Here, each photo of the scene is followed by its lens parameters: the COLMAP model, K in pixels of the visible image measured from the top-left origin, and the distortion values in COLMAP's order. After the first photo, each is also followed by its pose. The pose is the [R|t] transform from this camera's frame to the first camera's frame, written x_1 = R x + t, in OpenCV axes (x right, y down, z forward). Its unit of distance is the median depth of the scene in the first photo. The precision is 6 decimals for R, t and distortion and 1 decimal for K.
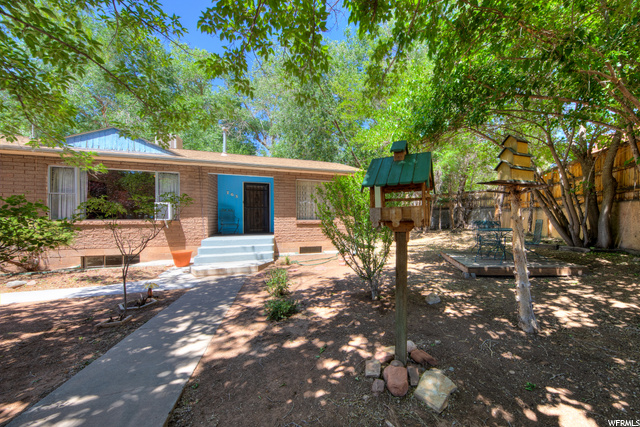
lens RADIAL K [[213.2, 0, 357.0], [0, 213.2, 213.5], [0, 0, 1]] dist [-0.000079, -0.000039]
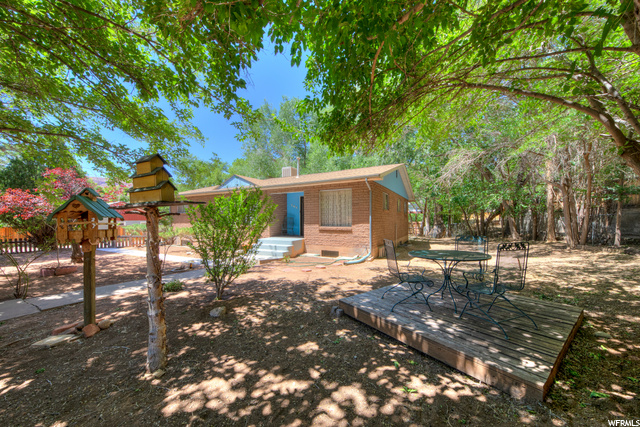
lens RADIAL K [[202.8, 0, 320.0], [0, 202.8, 213.5], [0, 0, 1]] dist [-0.001215, -0.000139]
pose [[0.699589, -0.027357, -0.714022, 1.067986], [0.021121, 0.999622, -0.017605, -0.040393], [0.714234, -0.002765, 0.699902, 0.500506]]
